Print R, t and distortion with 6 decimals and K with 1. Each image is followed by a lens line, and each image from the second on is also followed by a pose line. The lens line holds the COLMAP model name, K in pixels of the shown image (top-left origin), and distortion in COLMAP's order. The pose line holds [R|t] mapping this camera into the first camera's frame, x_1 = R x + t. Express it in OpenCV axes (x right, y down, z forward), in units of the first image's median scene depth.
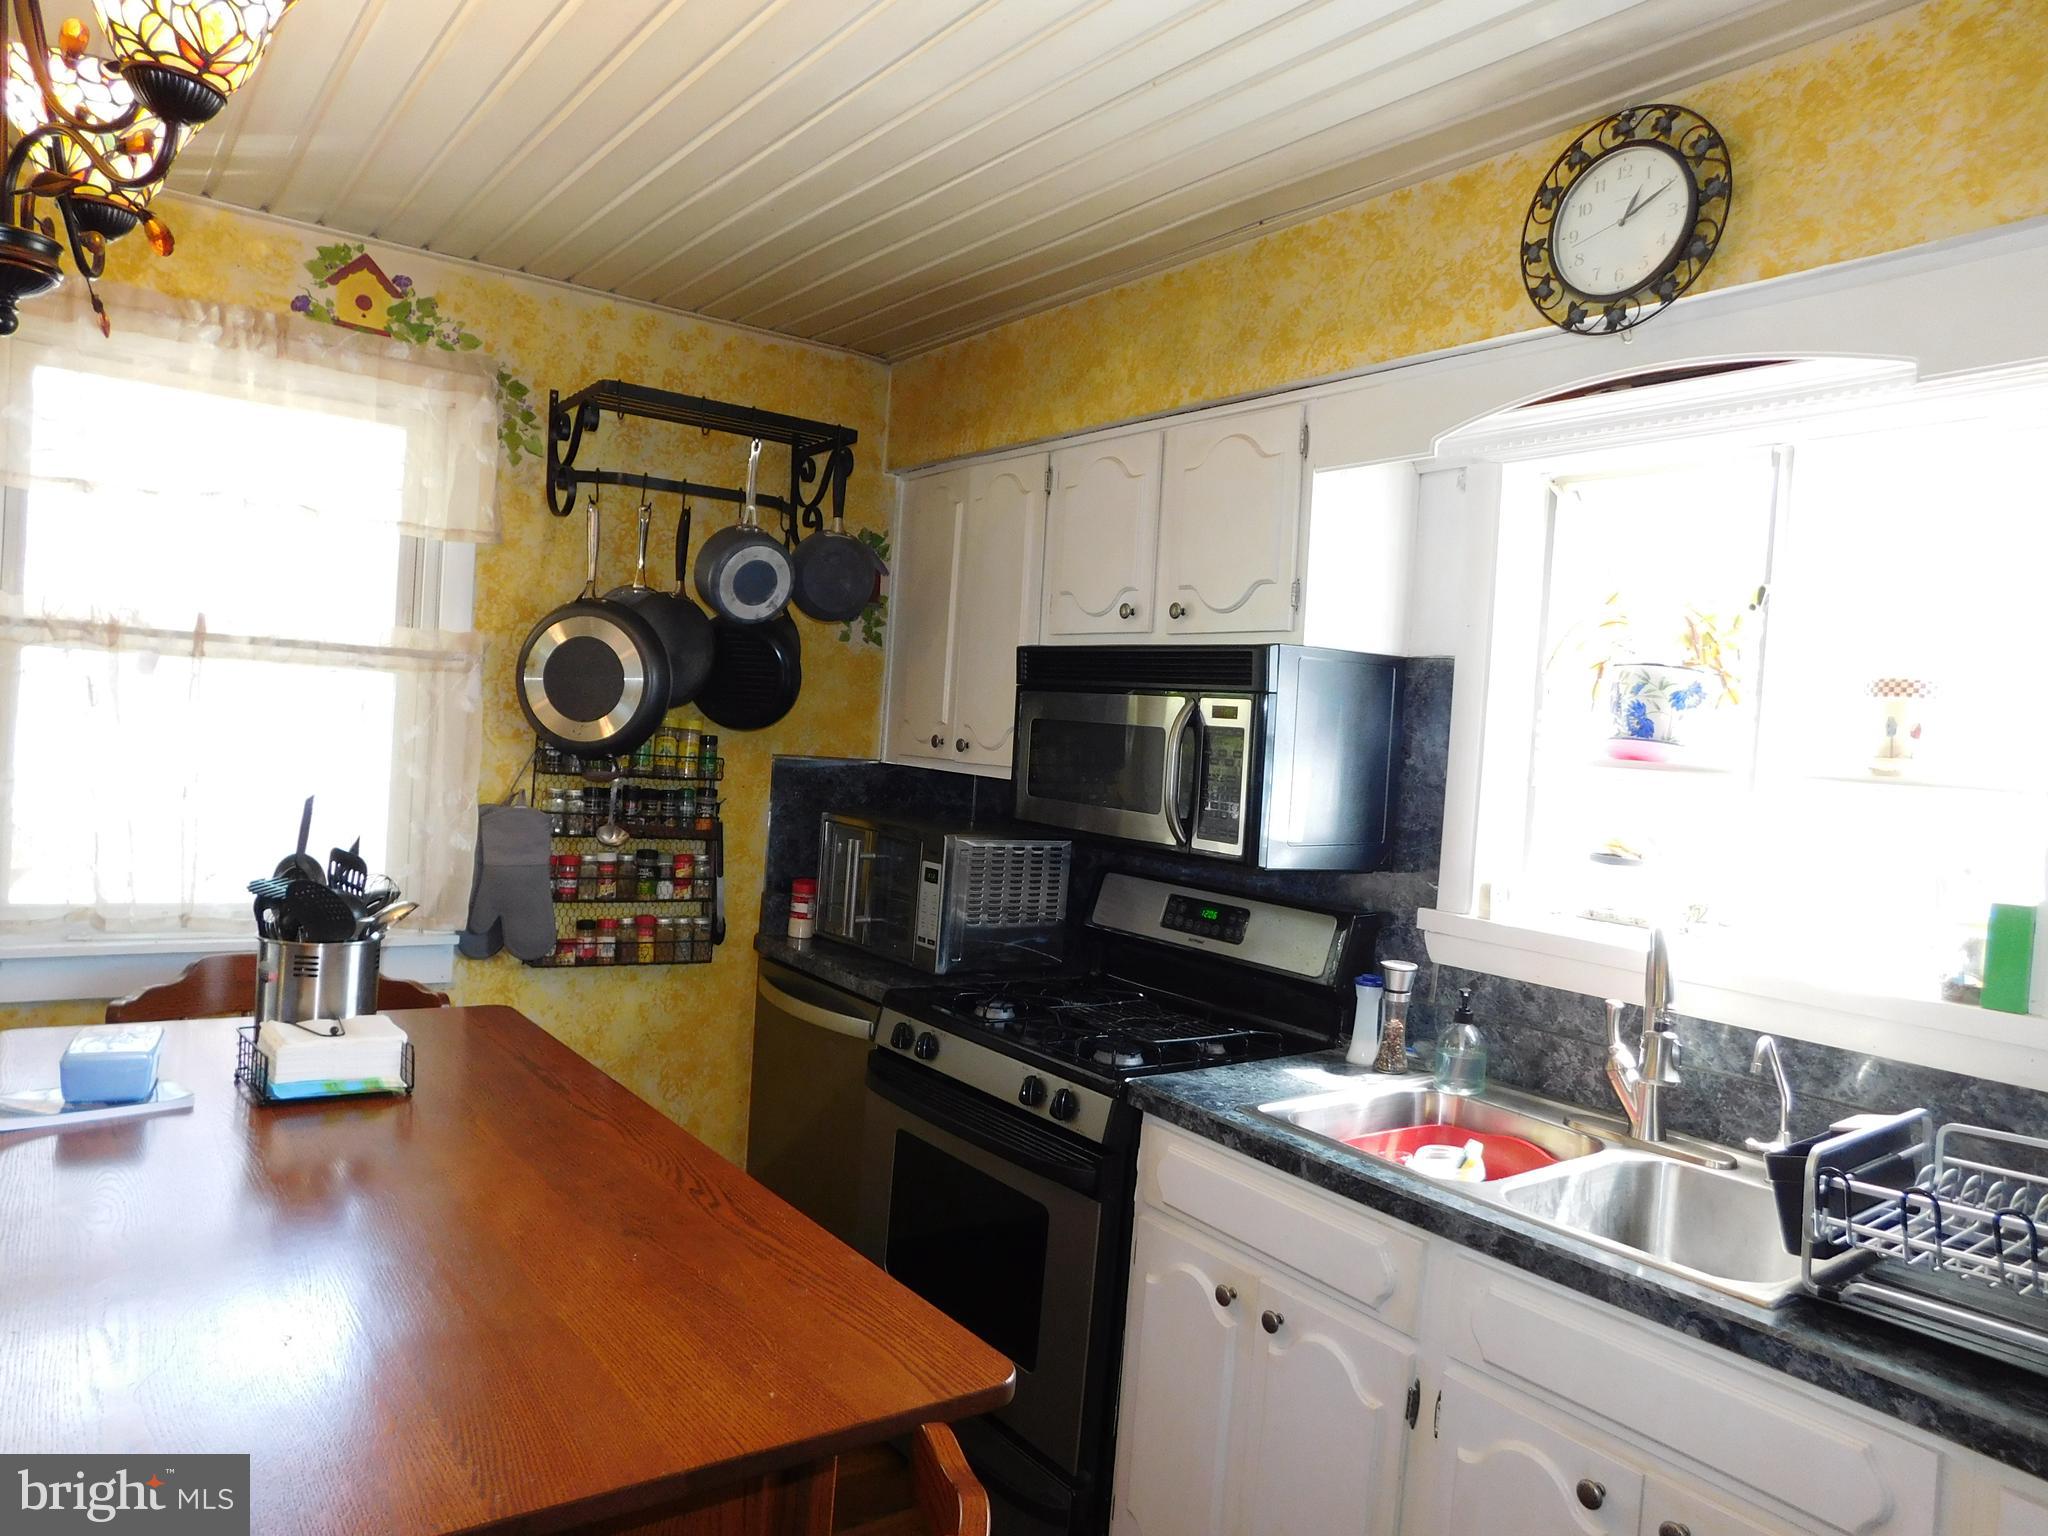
lens RADIAL K [[1340.9, 0, 1015.5], [0, 1340.9, 763.1], [0, 0, 1]] dist [-0.077155, 0.056031]
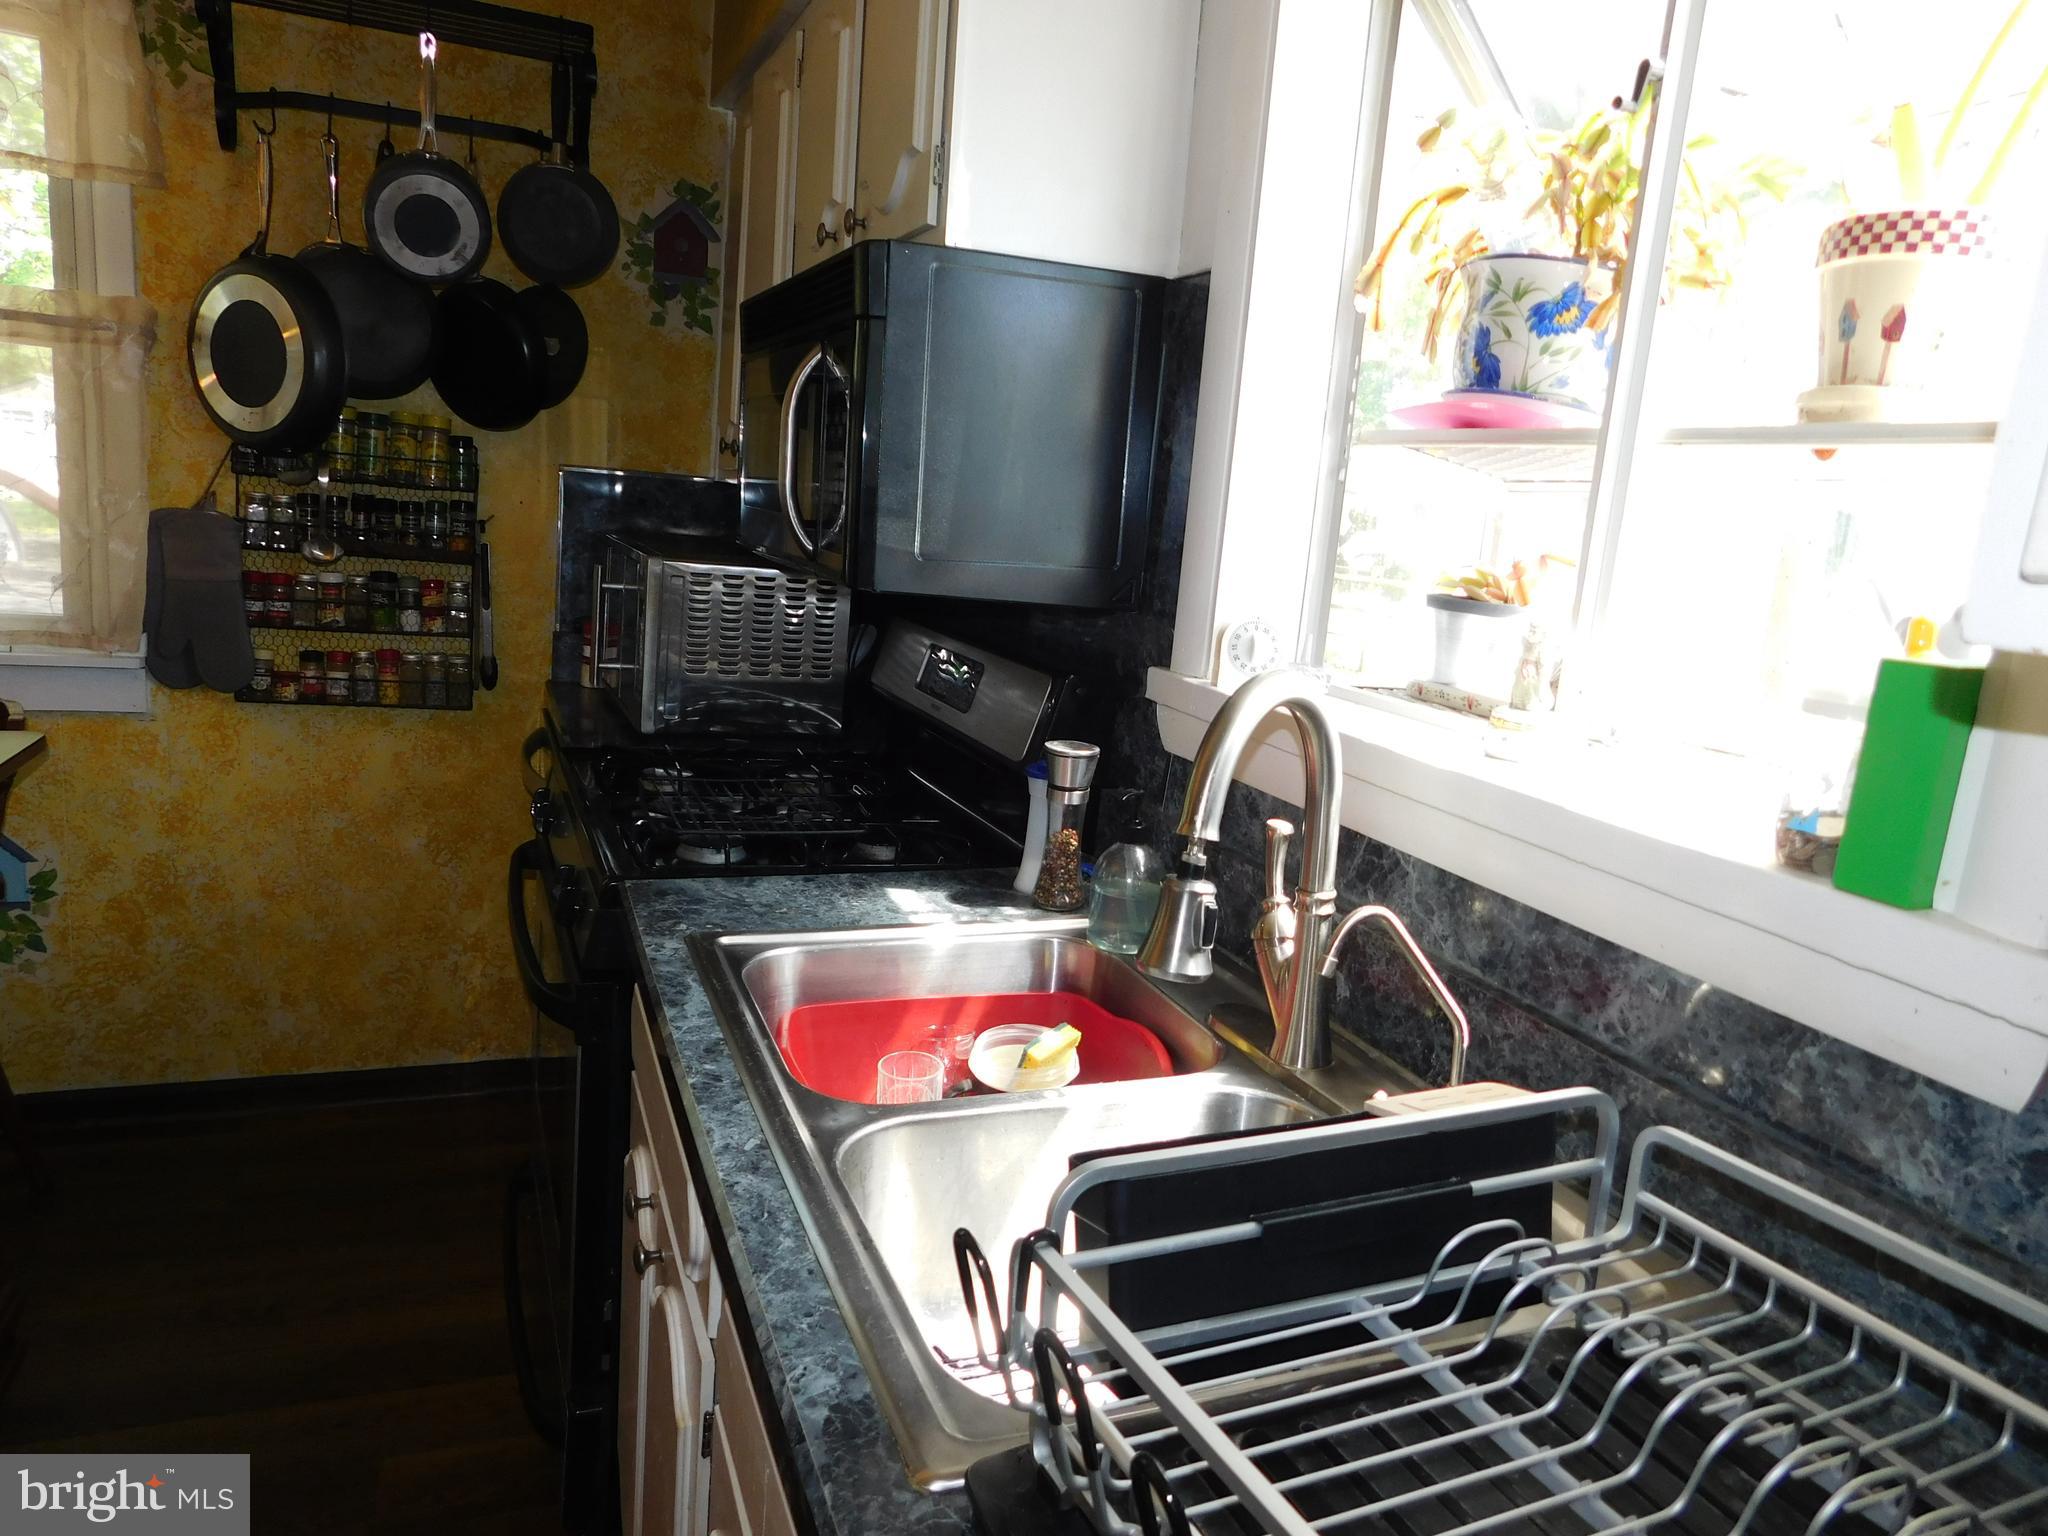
lens RADIAL K [[1340.9, 0, 1015.5], [0, 1340.9, 763.1], [0, 0, 1]] dist [-0.077155, 0.056031]
pose [[0.970889, 0.064216, -0.230763, 0.331266], [-0.028895, 0.987757, 0.153300, 0.047793], [0.237782, -0.142169, 0.960858, 0.290260]]
